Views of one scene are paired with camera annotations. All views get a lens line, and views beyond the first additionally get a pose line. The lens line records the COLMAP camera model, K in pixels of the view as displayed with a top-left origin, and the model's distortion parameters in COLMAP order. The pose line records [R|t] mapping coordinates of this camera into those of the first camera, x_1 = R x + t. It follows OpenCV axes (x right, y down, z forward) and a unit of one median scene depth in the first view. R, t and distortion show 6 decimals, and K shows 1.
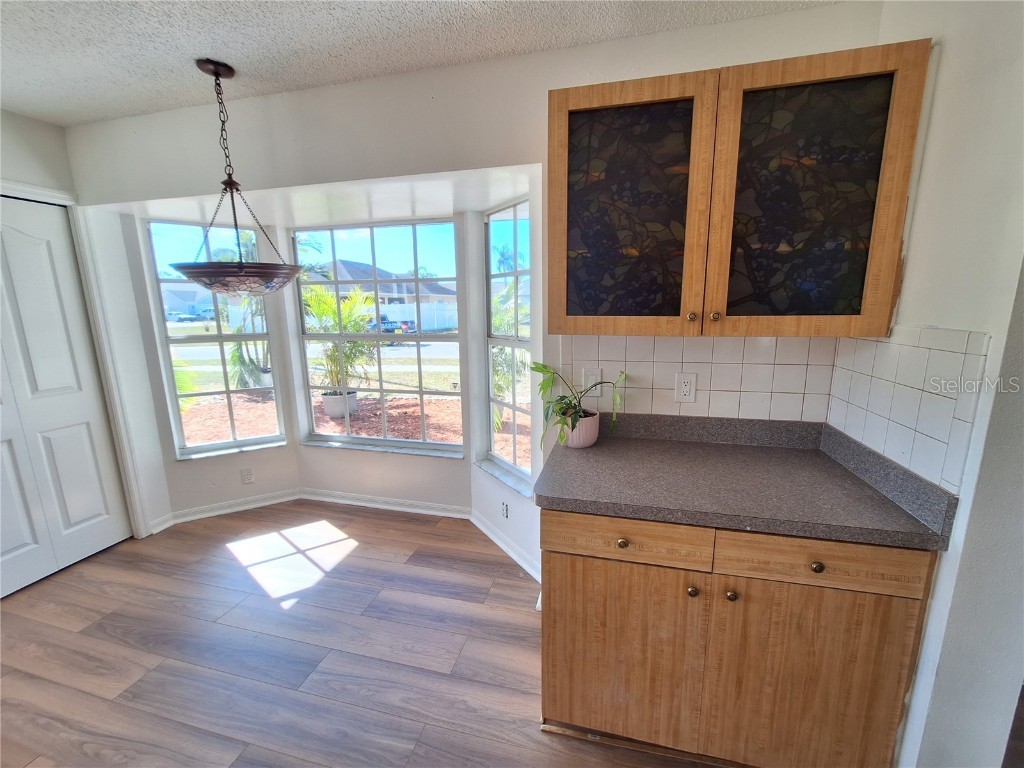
lens RADIAL K [[405.4, 0, 520.0], [0, 405.4, 380.8], [0, 0, 1]] dist [-0.007564, 0.001389]
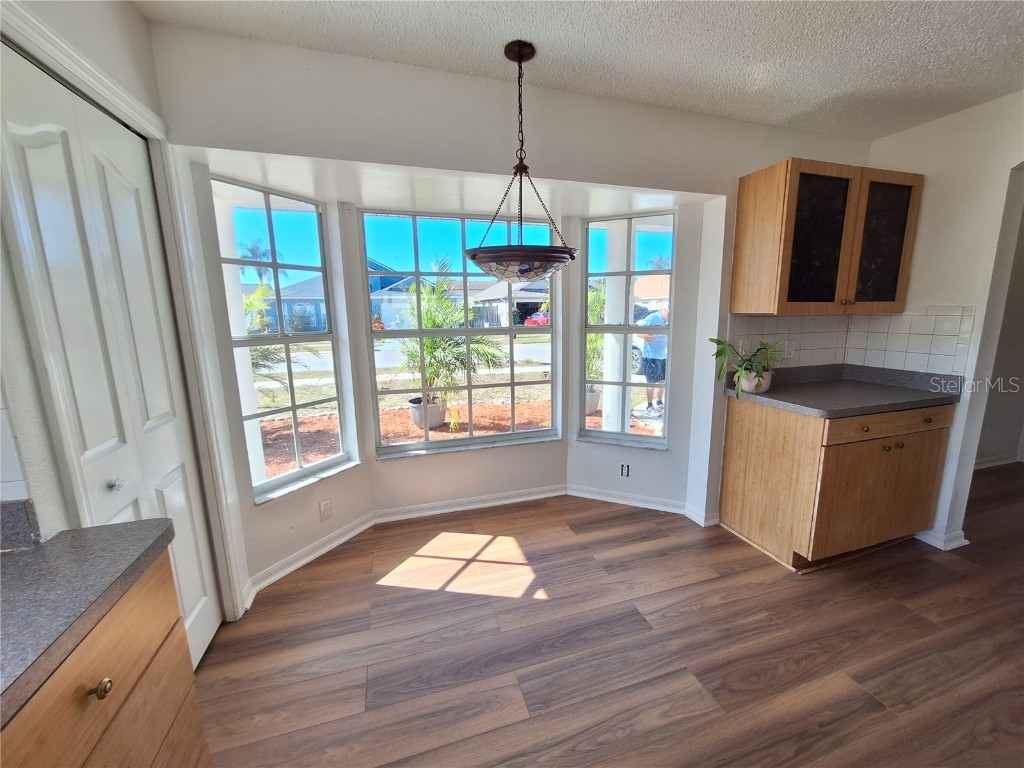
lens RADIAL K [[405.4, 0, 521.9], [0, 405.4, 383.0], [0, 0, 1]] dist [-0.007564, 0.001389]
pose [[0.853478, -0.091721, 0.512994, -1.023288], [0.097627, 0.995102, 0.015495, 0.015434], [-0.511903, 0.036857, 0.858252, 0.137782]]
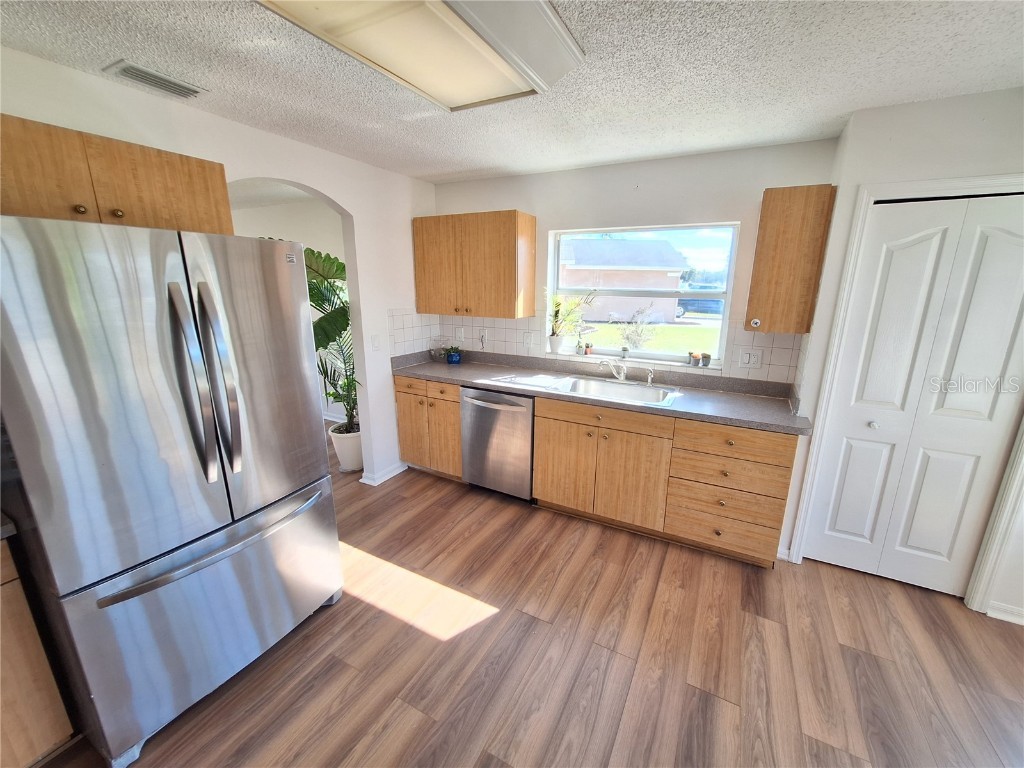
lens RADIAL K [[405.4, 0, 517.9], [0, 405.4, 381.2], [0, 0, 1]] dist [-0.007564, 0.001389]
pose [[-0.248304, 0.238754, -0.938798, -0.088257], [-0.182615, 0.940235, 0.287419, -0.122222], [0.951313, 0.242806, -0.189864, 0.224122]]
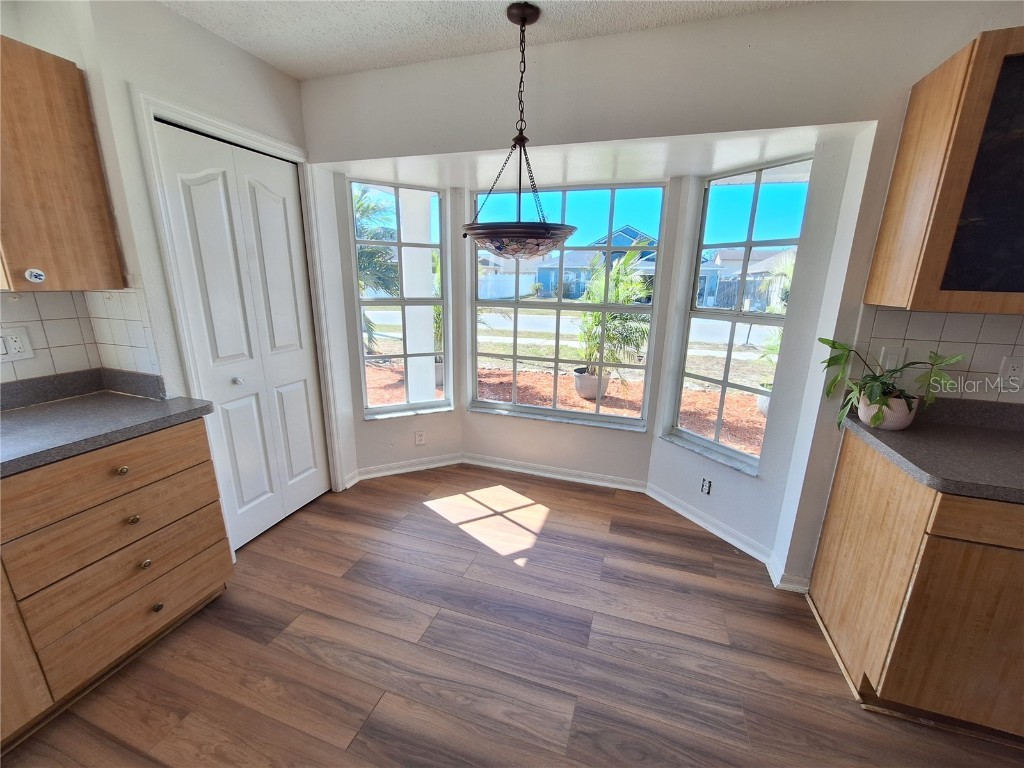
lens RADIAL K [[405.4, 0, 520.9], [0, 405.4, 381.4], [0, 0, 1]] dist [-0.007564, 0.001389]
pose [[0.996940, 0.047034, -0.062441, -0.506498], [-0.042916, 0.996914, 0.065728, 0.018385], [0.065340, -0.062848, 0.995882, 0.001631]]
